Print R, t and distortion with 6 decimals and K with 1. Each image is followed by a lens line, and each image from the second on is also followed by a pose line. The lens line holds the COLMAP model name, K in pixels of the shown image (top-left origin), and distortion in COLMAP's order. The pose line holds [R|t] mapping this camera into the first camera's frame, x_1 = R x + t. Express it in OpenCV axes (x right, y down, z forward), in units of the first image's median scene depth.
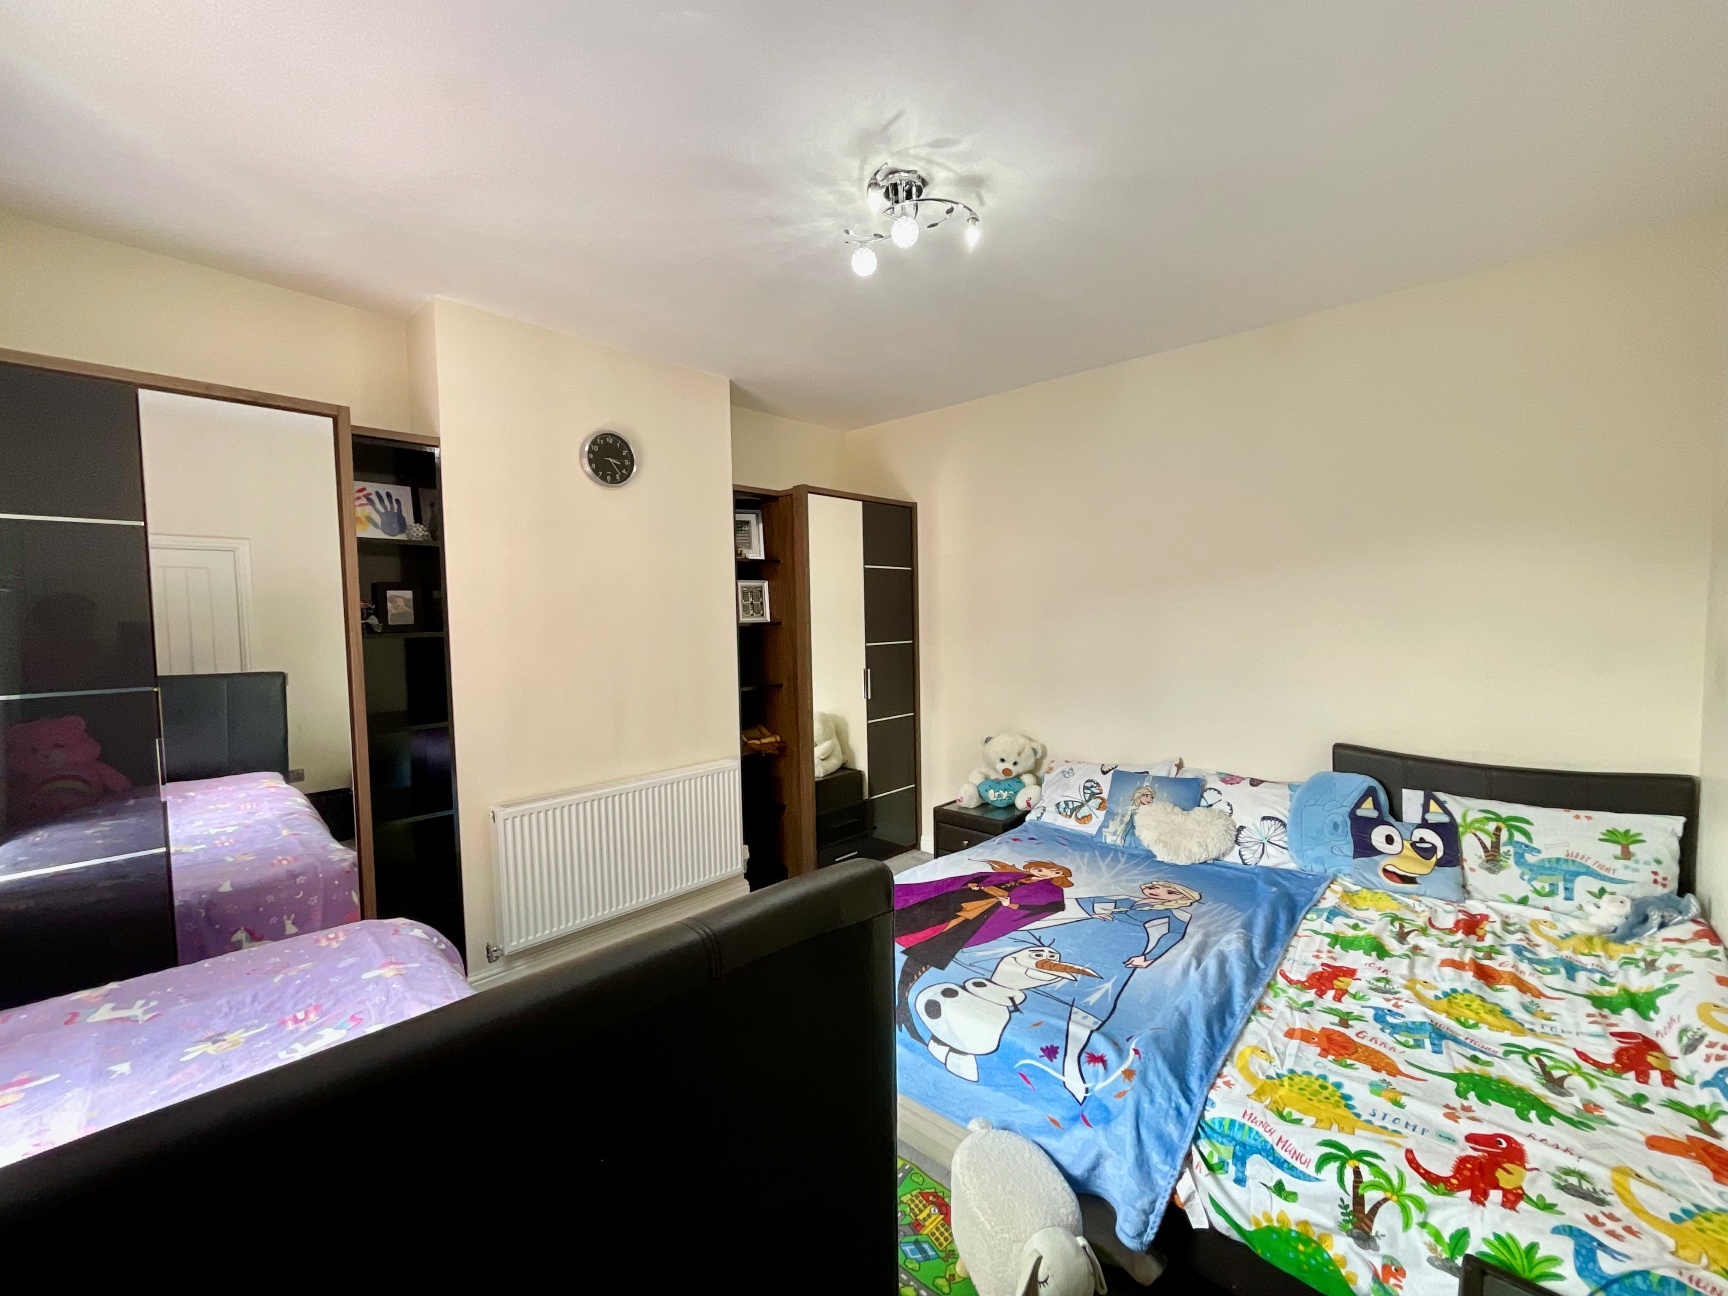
lens RADIAL K [[707.4, 0, 865.8], [0, 707.4, 651.9], [0, 0, 1]] dist [0.004533, -0.002123]
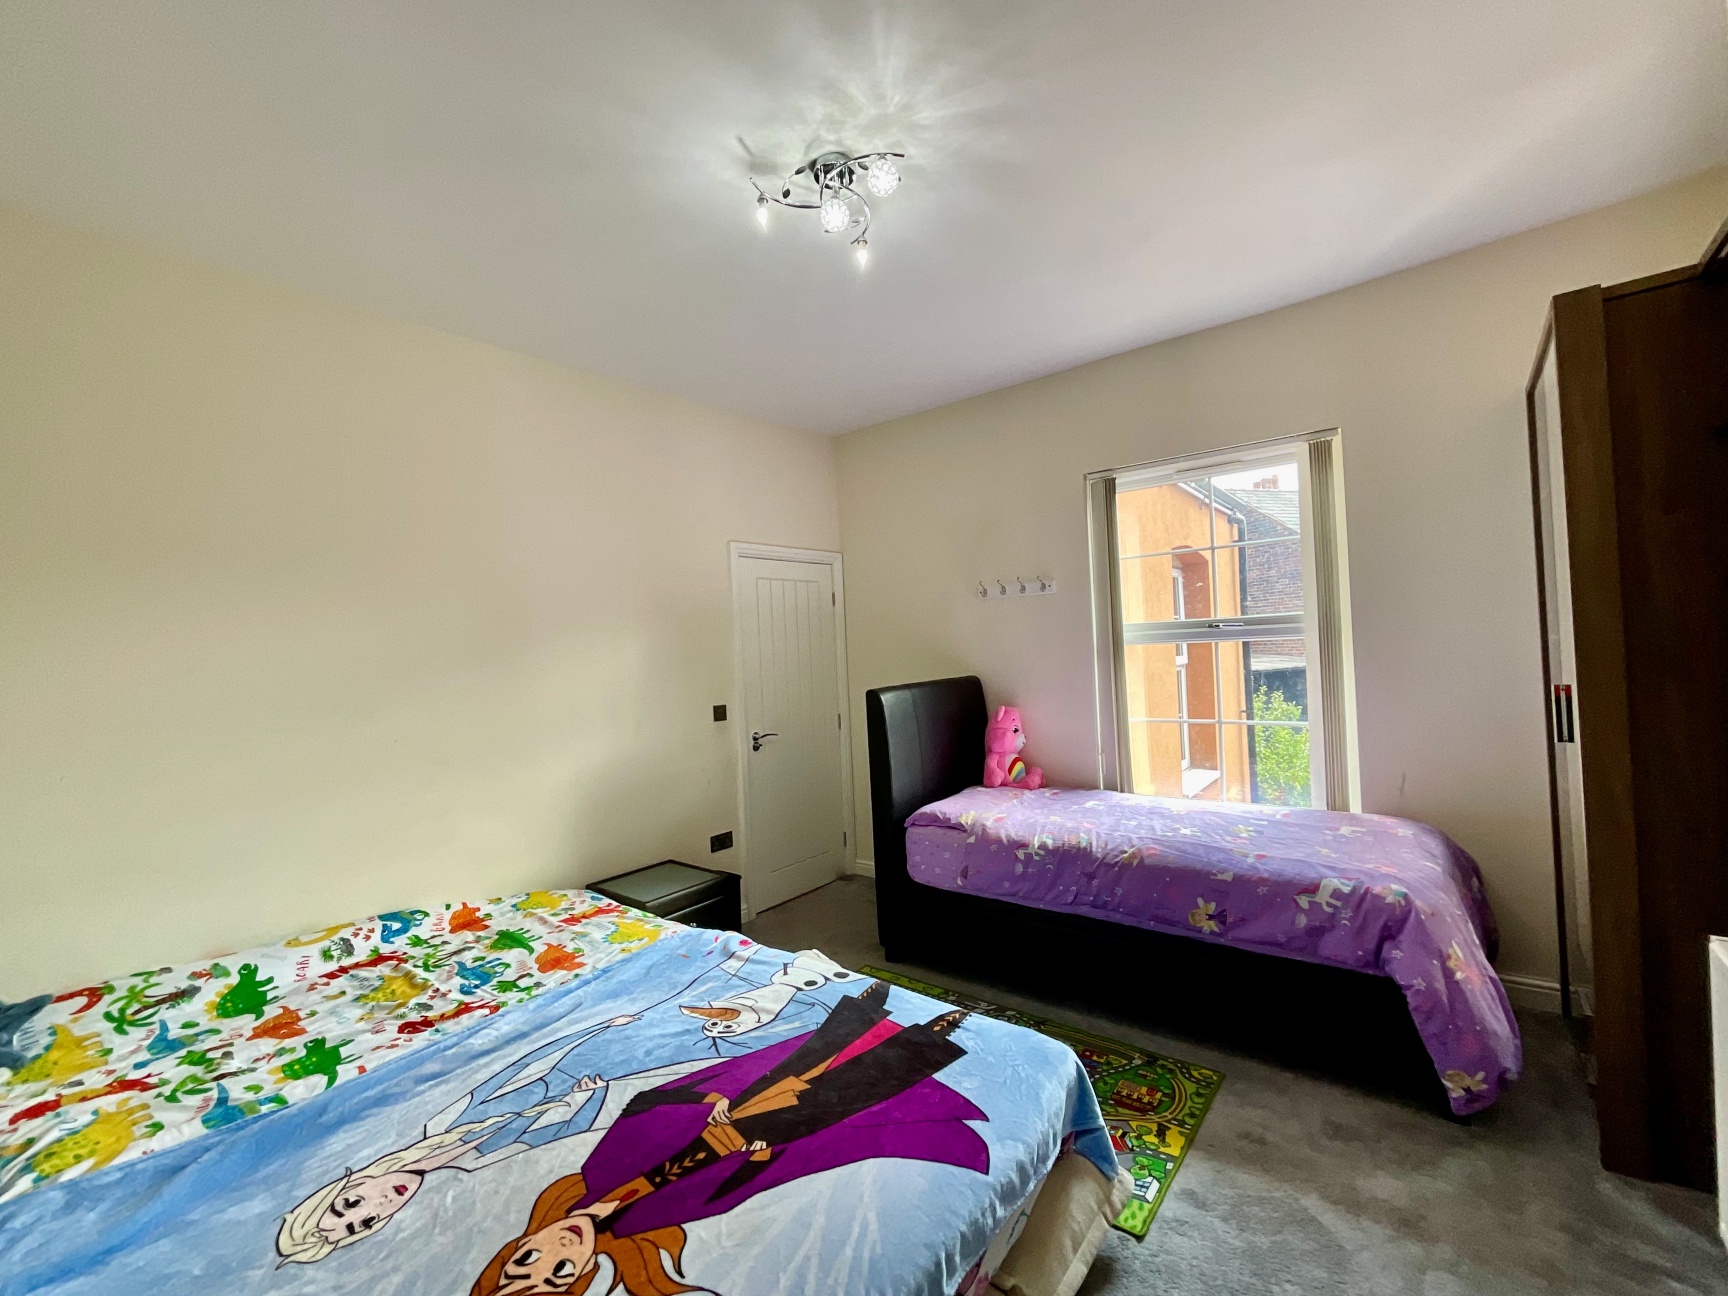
lens RADIAL K [[707.4, 0, 871.7], [0, 707.4, 651.0], [0, 0, 1]] dist [0.004533, -0.002123]
pose [[-0.994643, 0.069149, -0.076832, 0.104450], [0.065195, 0.996473, 0.052836, -0.045597], [0.080214, 0.047544, -0.995643, 1.753378]]
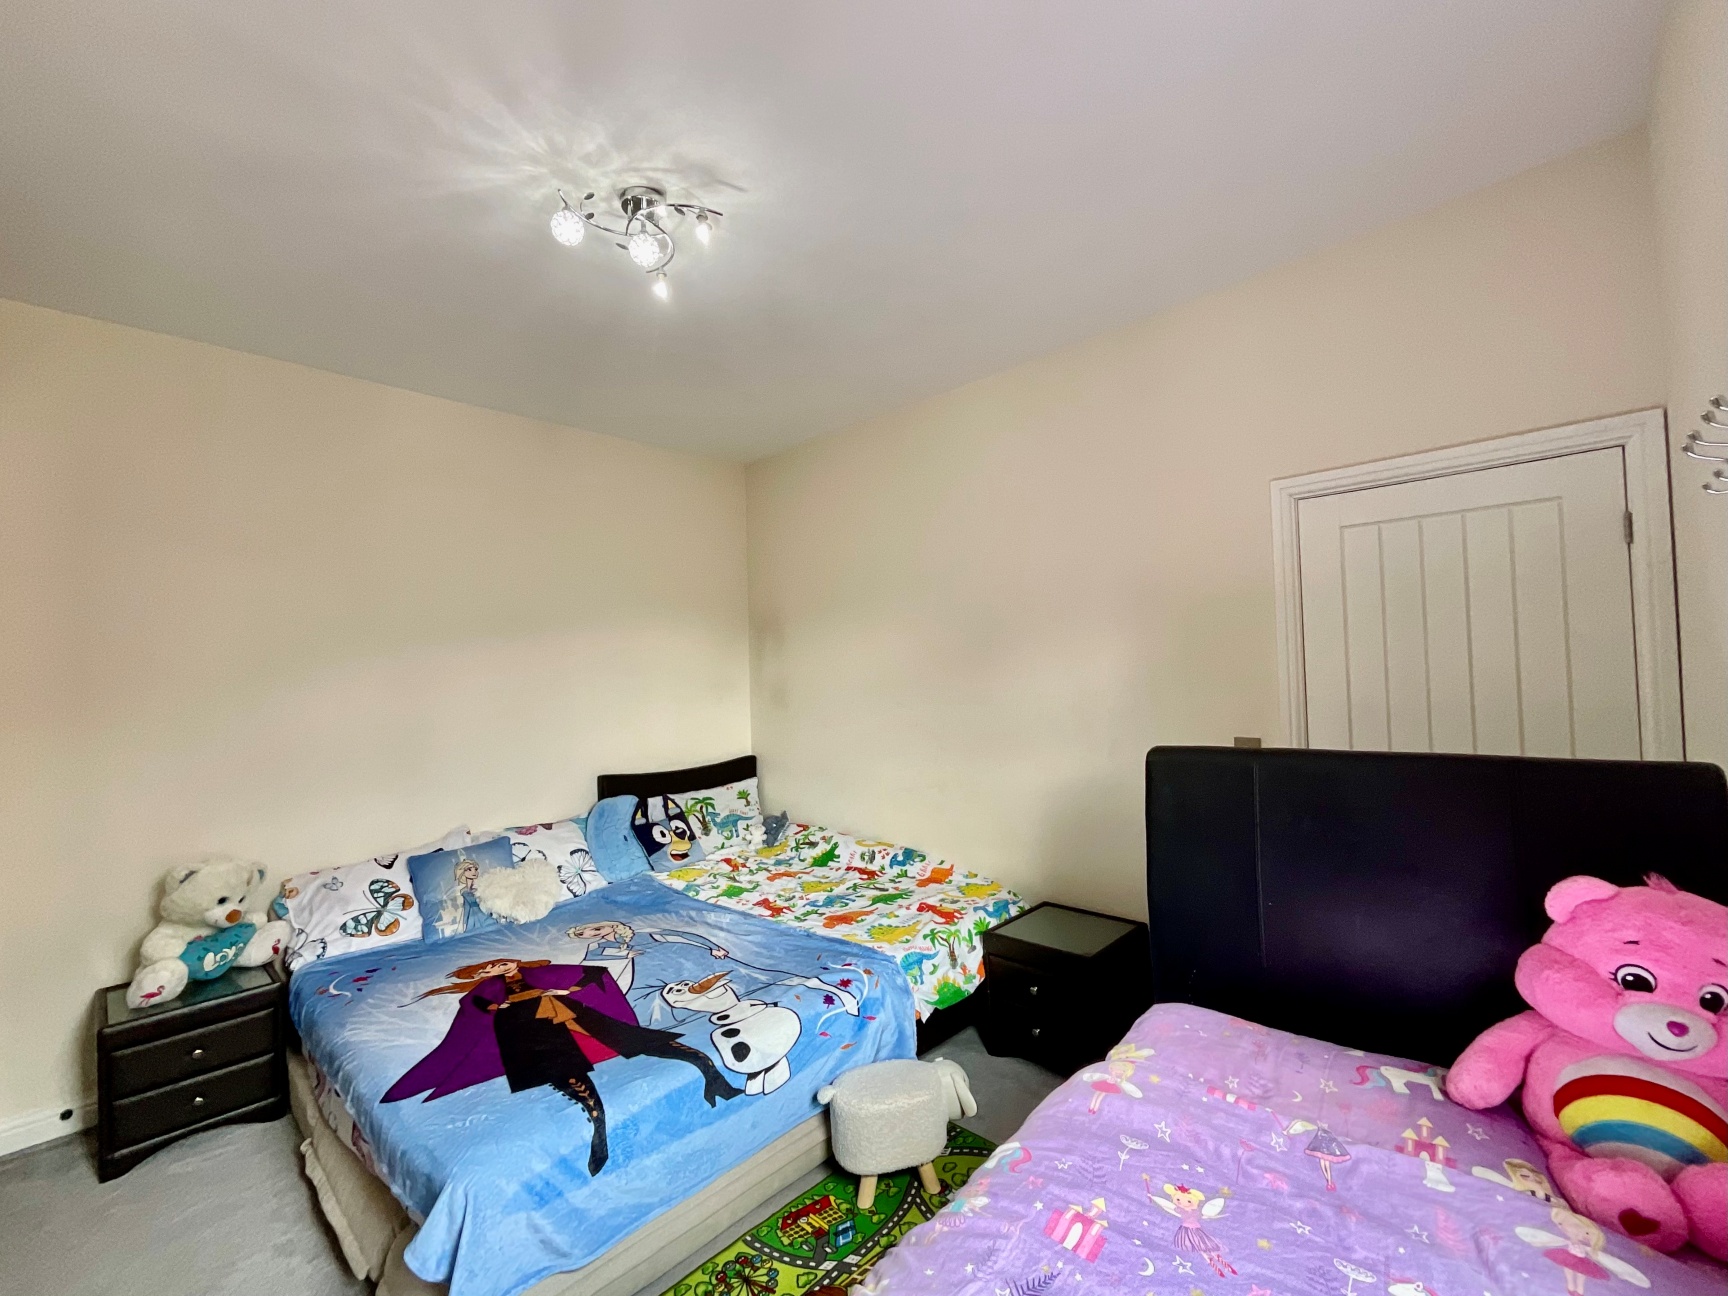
lens RADIAL K [[739.0, 0, 869.4], [0, 739.0, 653.1], [0, 0, 1]] dist [-0.004588, 0.000227]
pose [[0.009031, 0.039945, 0.999161, -0.800275], [0.085247, 0.995534, -0.040571, 0.010999], [-0.996319, 0.085542, 0.005585, 0.652320]]
